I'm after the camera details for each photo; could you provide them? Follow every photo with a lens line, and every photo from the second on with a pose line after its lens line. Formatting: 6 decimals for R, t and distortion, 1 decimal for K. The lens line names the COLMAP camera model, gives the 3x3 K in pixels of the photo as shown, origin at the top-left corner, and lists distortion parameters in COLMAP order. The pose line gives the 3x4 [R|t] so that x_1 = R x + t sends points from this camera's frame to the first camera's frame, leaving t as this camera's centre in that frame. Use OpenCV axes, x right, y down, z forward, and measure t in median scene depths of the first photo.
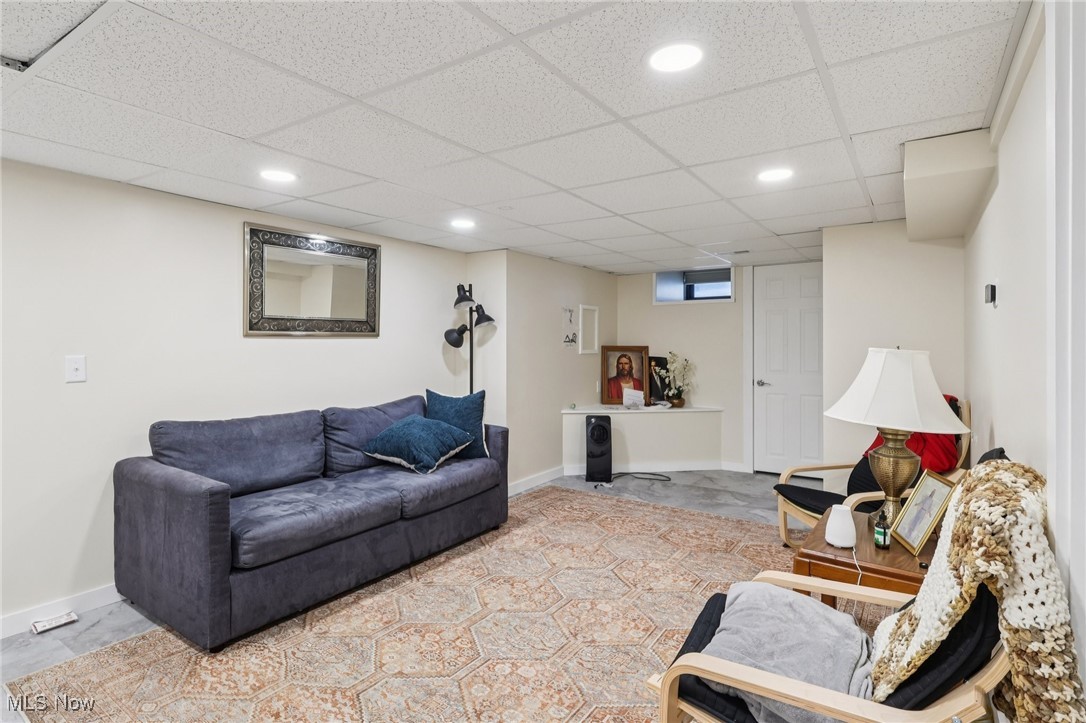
lens RADIAL K [[554.2, 0, 536.7], [0, 554.2, 345.9], [0, 0, 1]] dist [-0.002743, 0.000948]
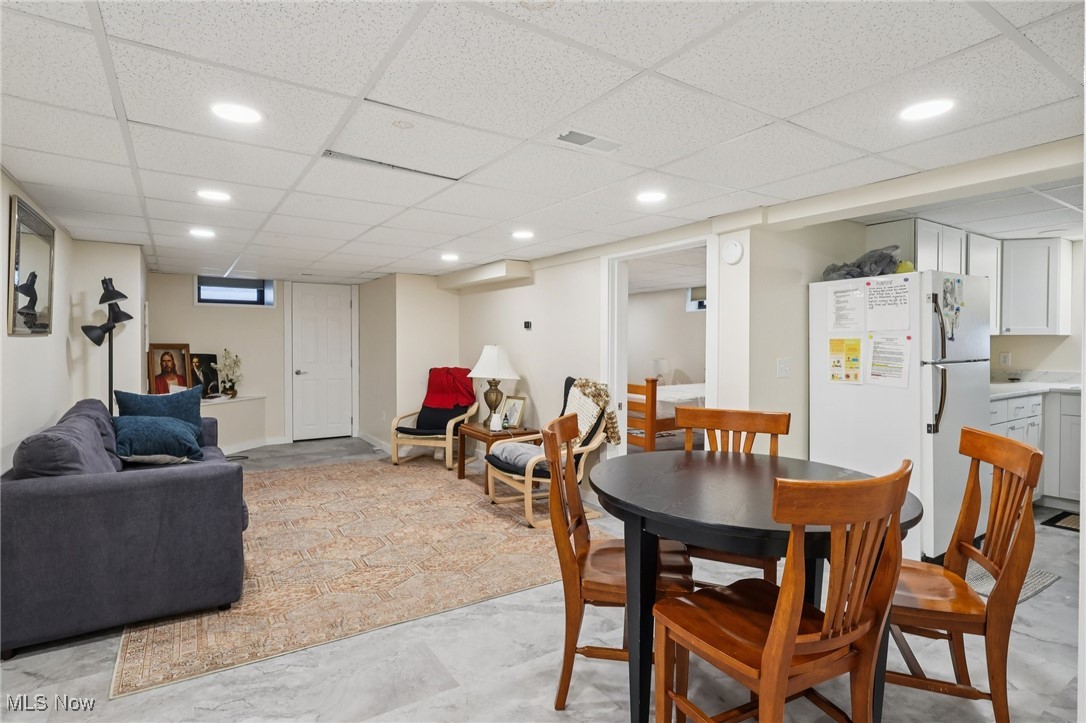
lens RADIAL K [[554.2, 0, 540.6], [0, 554.2, 351.8], [0, 0, 1]] dist [-0.002743, 0.000948]
pose [[0.379550, -0.013346, 0.925075, -0.926768], [-0.003243, 0.999871, 0.015756, -0.005942], [-0.925166, -0.008980, 0.379457, -0.031902]]
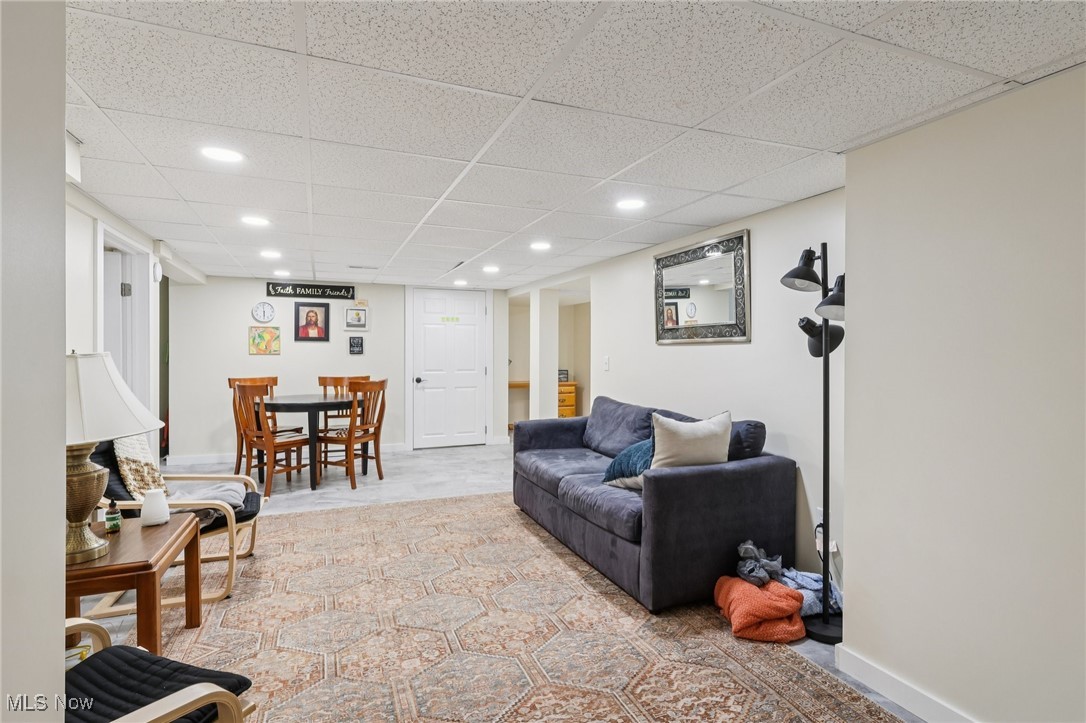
lens RADIAL K [[554.2, 0, 547.8], [0, 554.2, 356.6], [0, 0, 1]] dist [-0.002743, 0.000948]
pose [[-0.543737, 0.007459, -0.839222, 0.648921], [-0.006343, 0.999895, 0.012997, -0.004035], [0.839231, 0.012390, -0.543633, 1.397537]]
